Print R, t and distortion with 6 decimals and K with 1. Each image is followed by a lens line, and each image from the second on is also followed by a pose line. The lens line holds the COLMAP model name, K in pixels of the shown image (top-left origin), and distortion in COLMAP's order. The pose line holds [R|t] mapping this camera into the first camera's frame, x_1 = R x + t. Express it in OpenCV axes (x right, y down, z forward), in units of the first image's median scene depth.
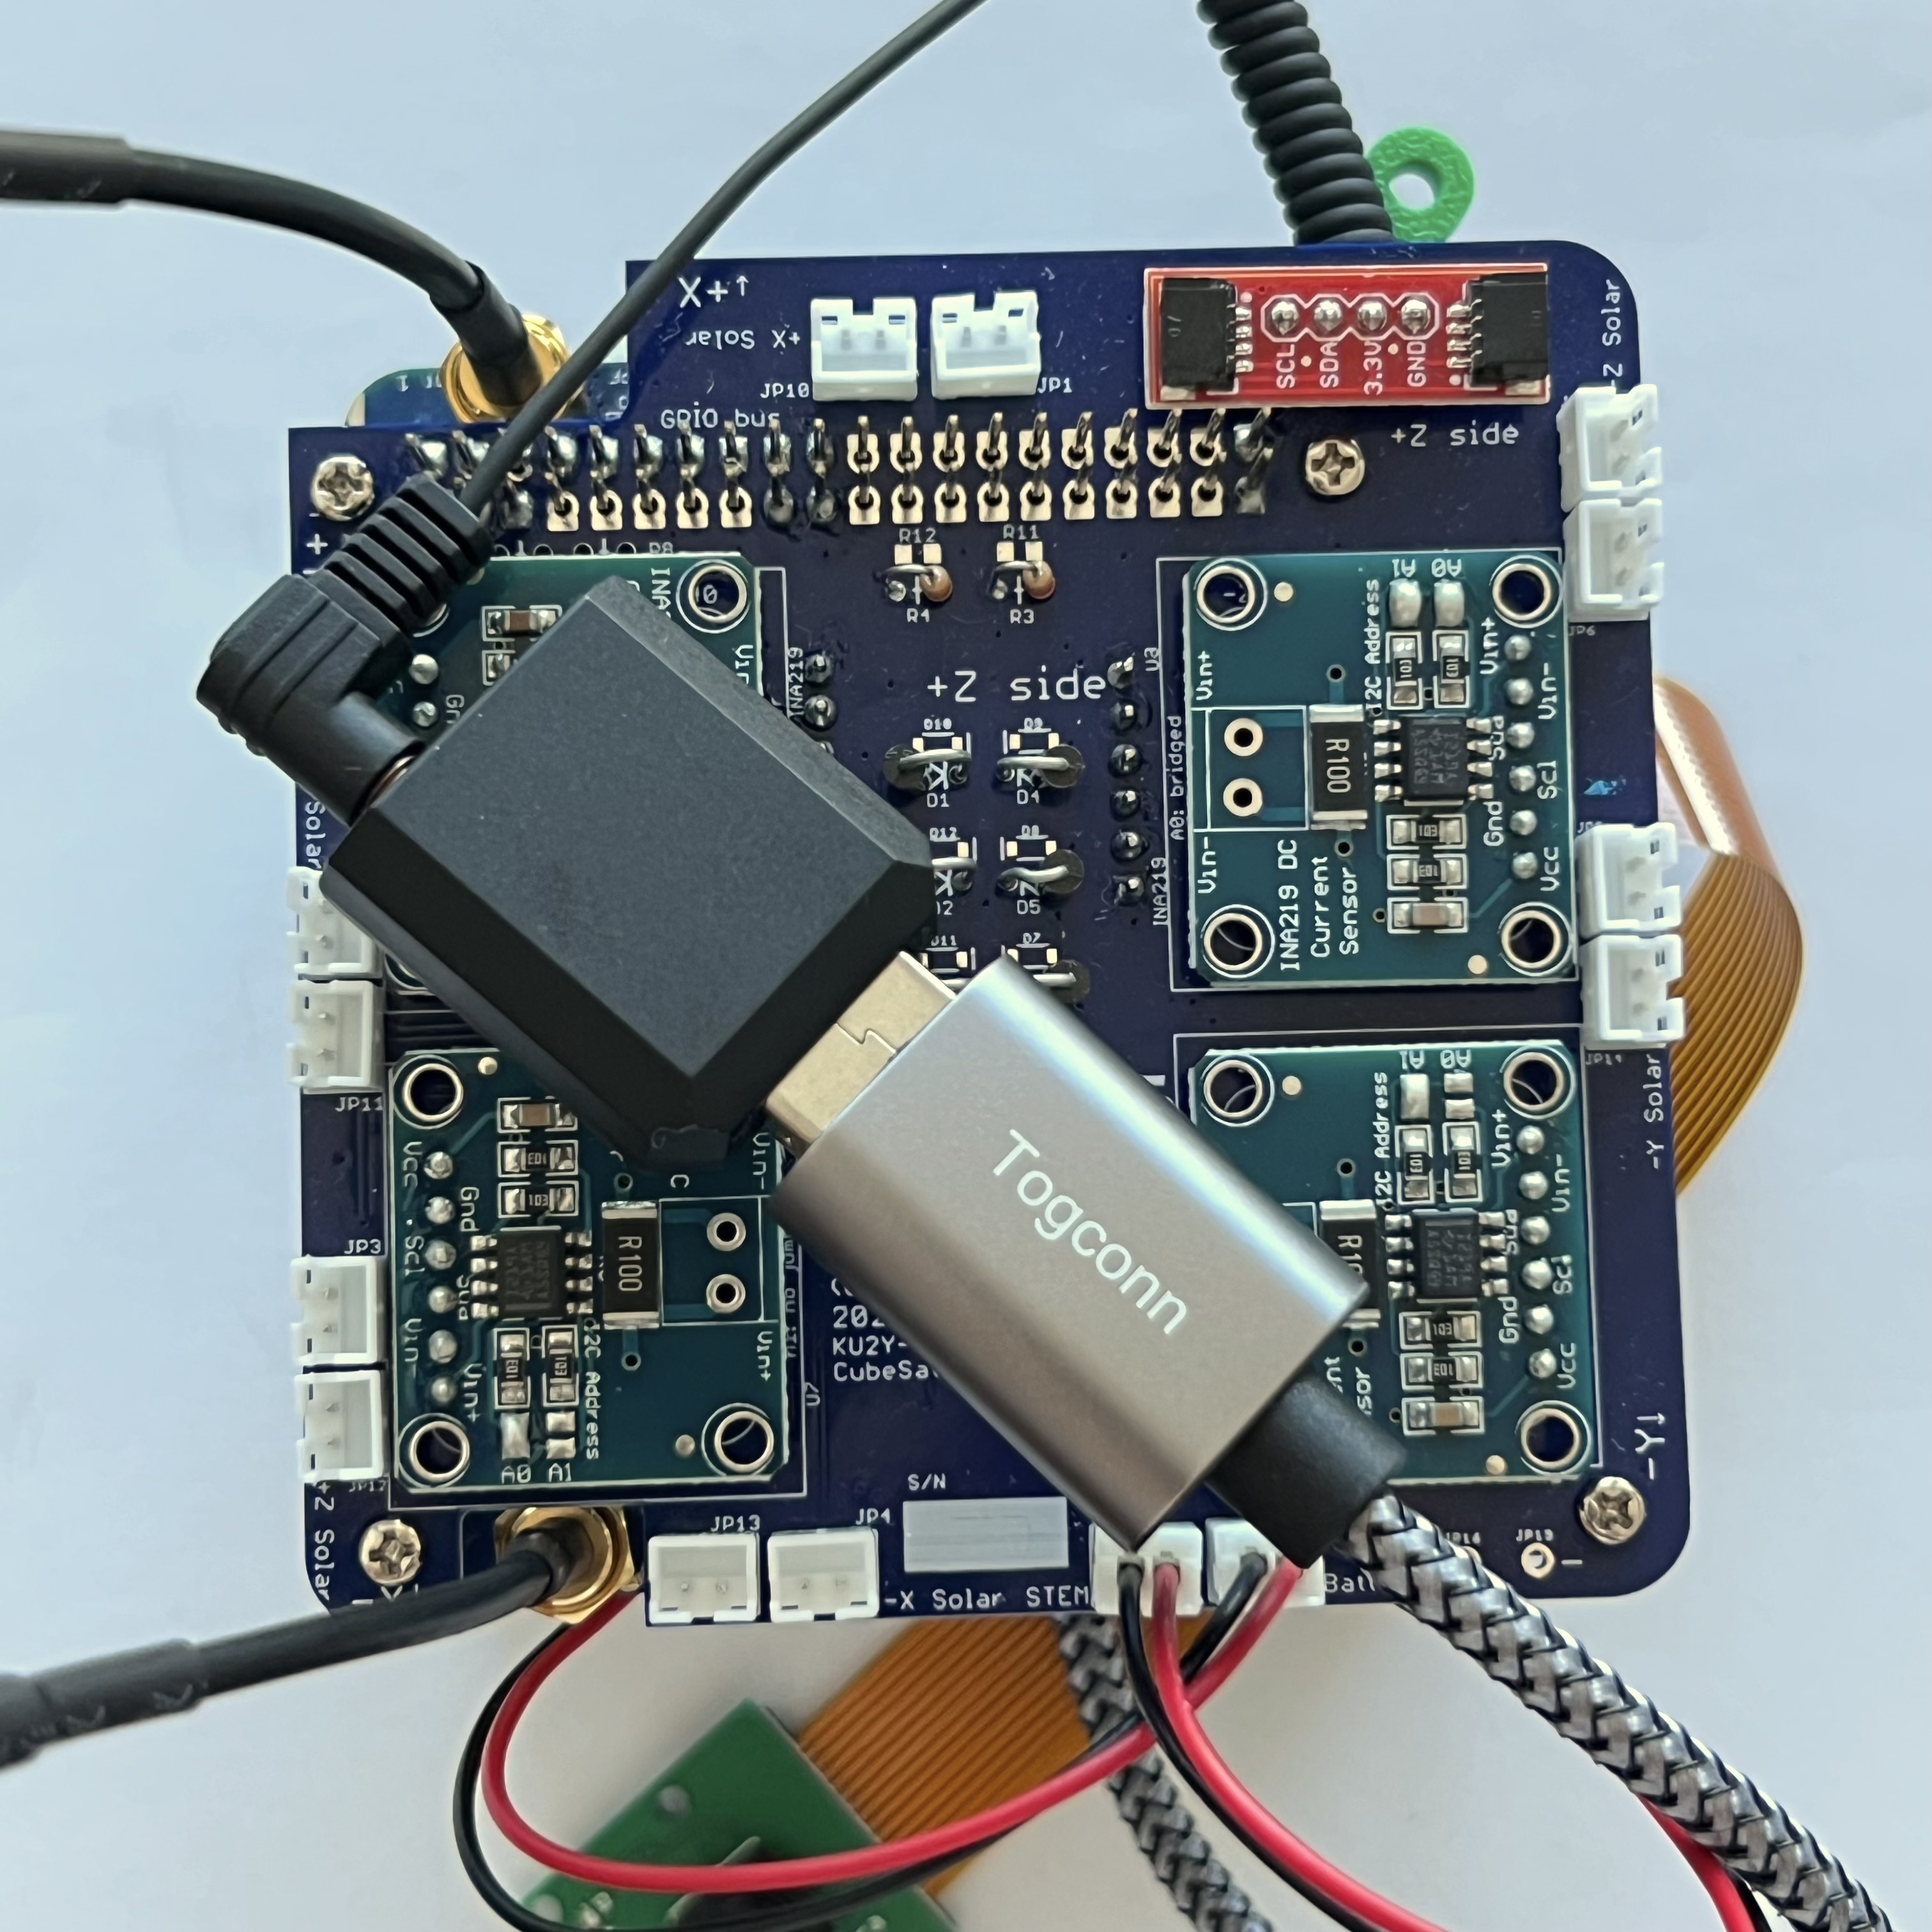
lens RADIAL K [[4079.5, 0, 961.8], [0, 4079.5, 964.1], [0, 0, 1]] dist [0.142775, 0.000000]
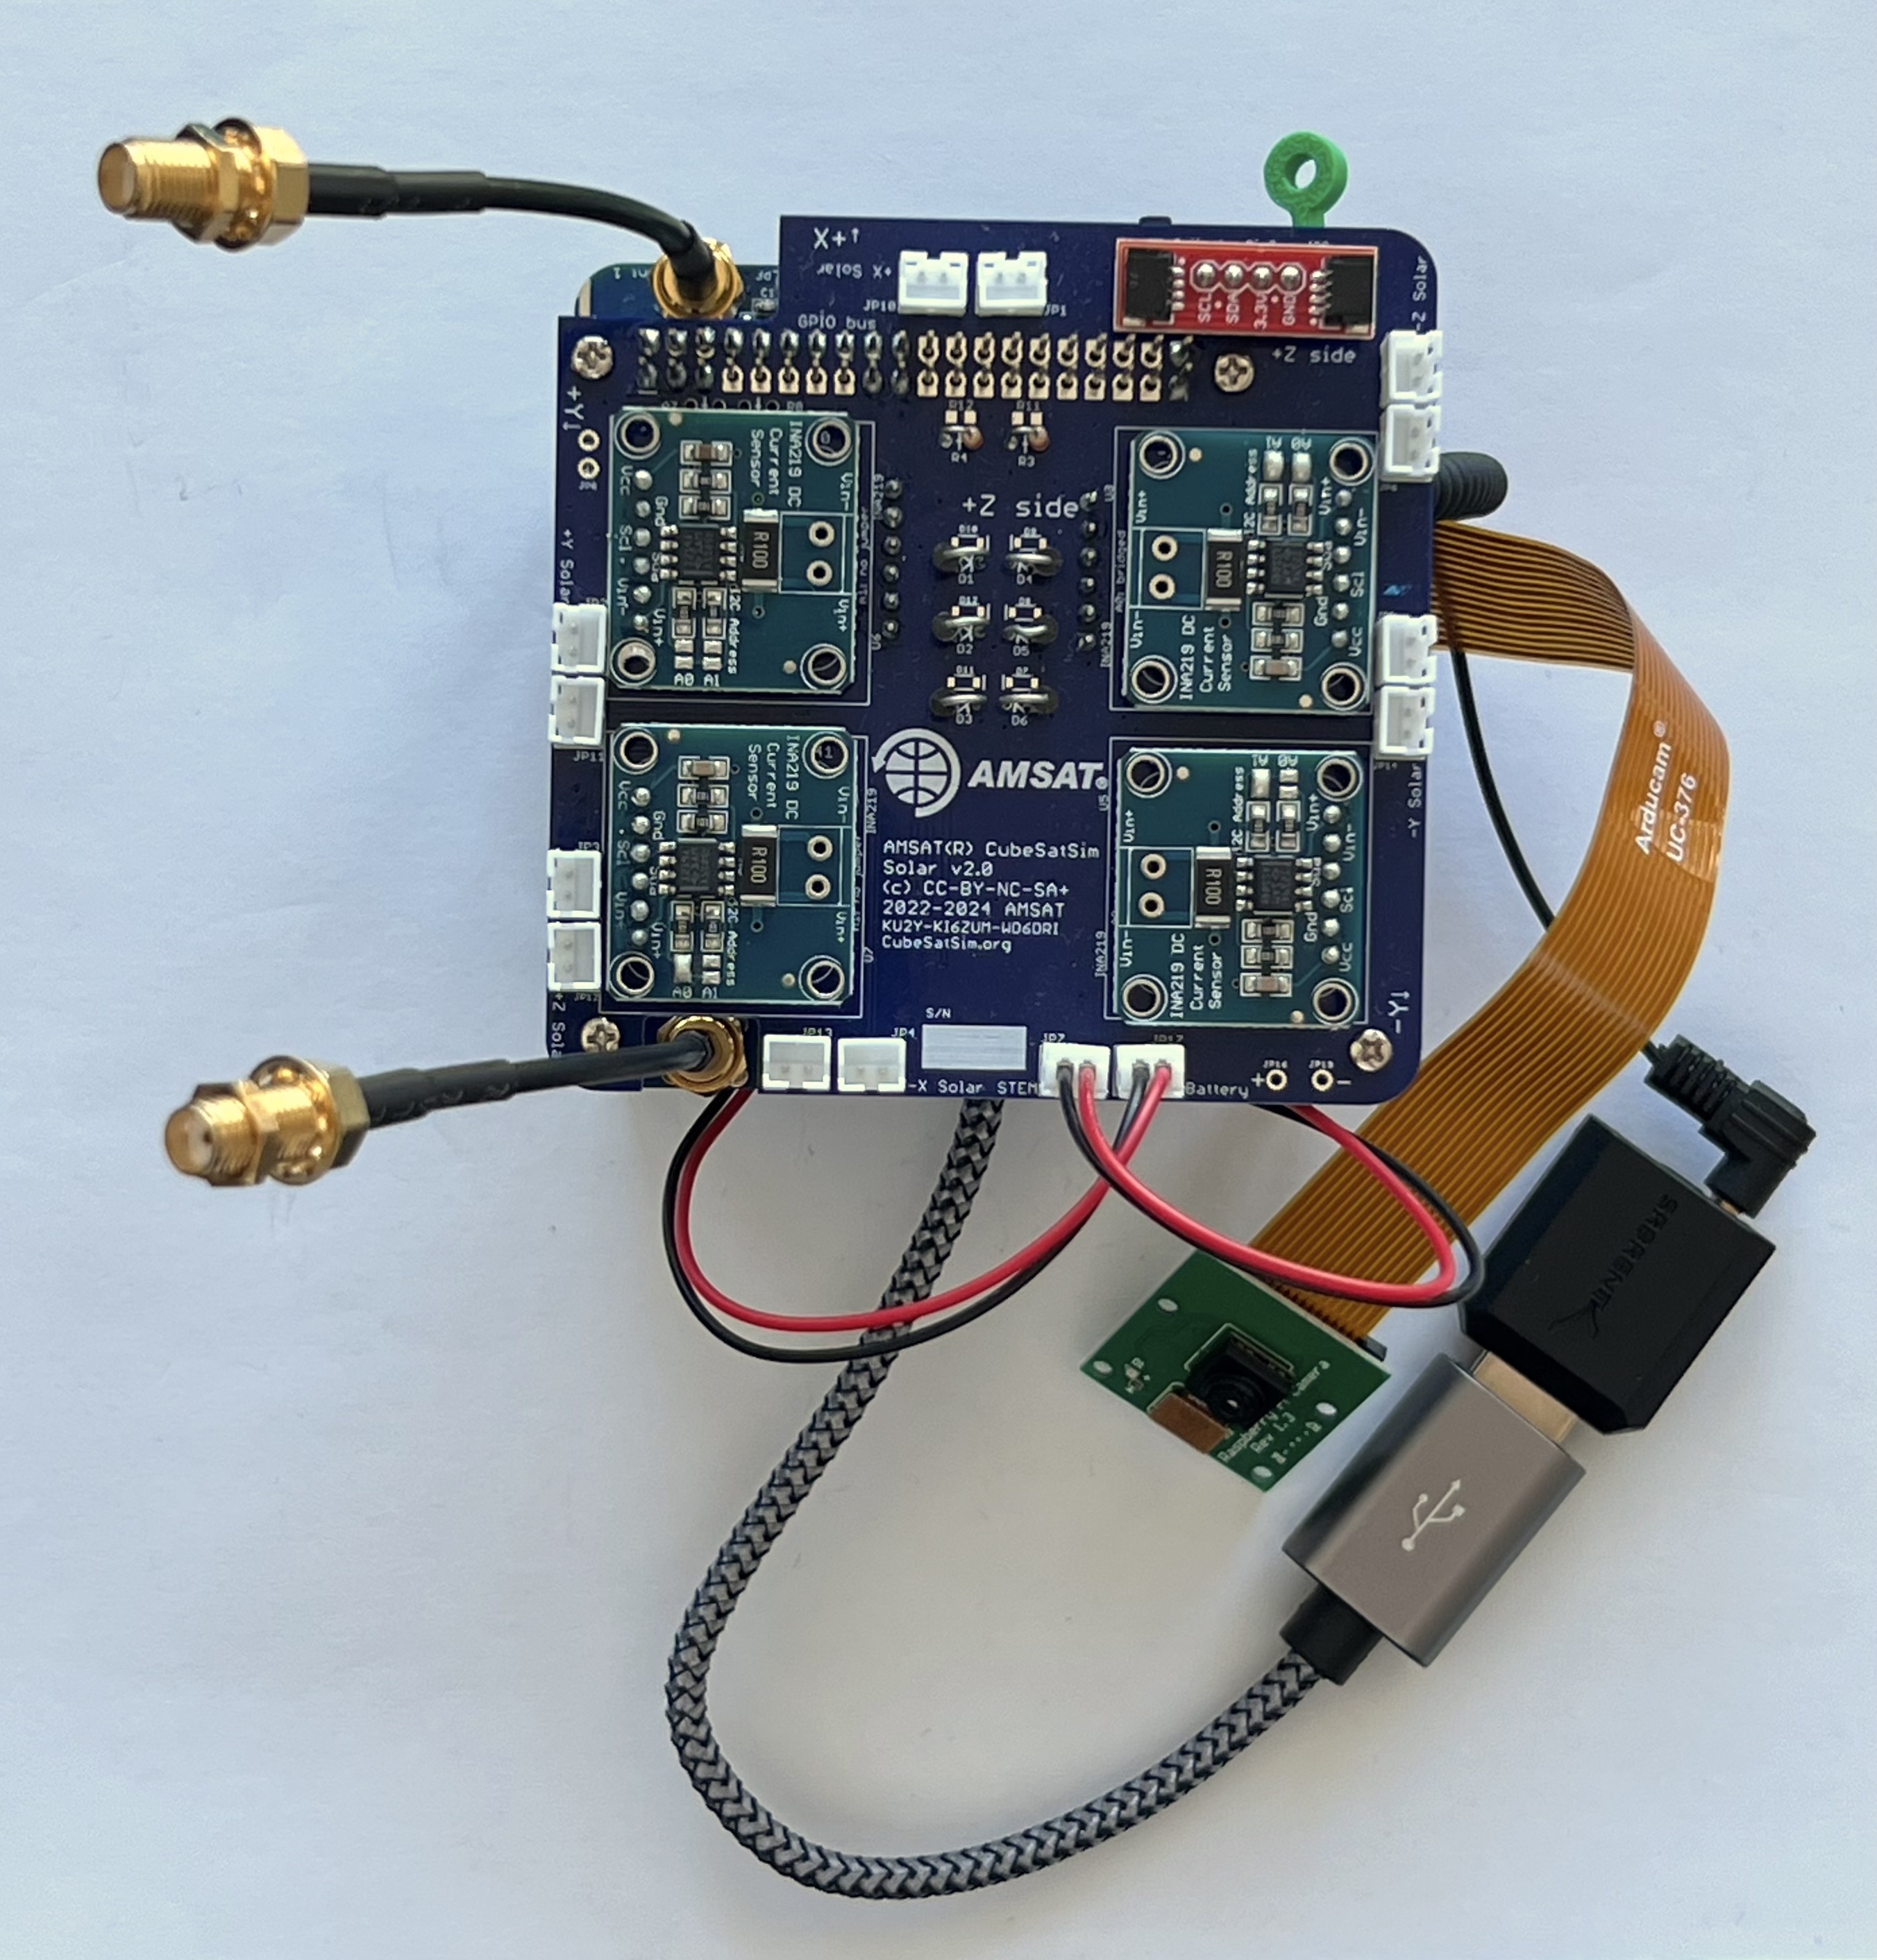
lens RADIAL K [[3500.7, 0, 941.0], [0, 3500.7, 924.0], [0, 0, 1]] dist [0.166132, 0.000000]
pose [[0.998838, 0.048036, -0.003810, -0.004137], [-0.047669, 0.996568, 0.067671, 0.000867], [0.007048, -0.067410, 0.997700, -0.346571]]
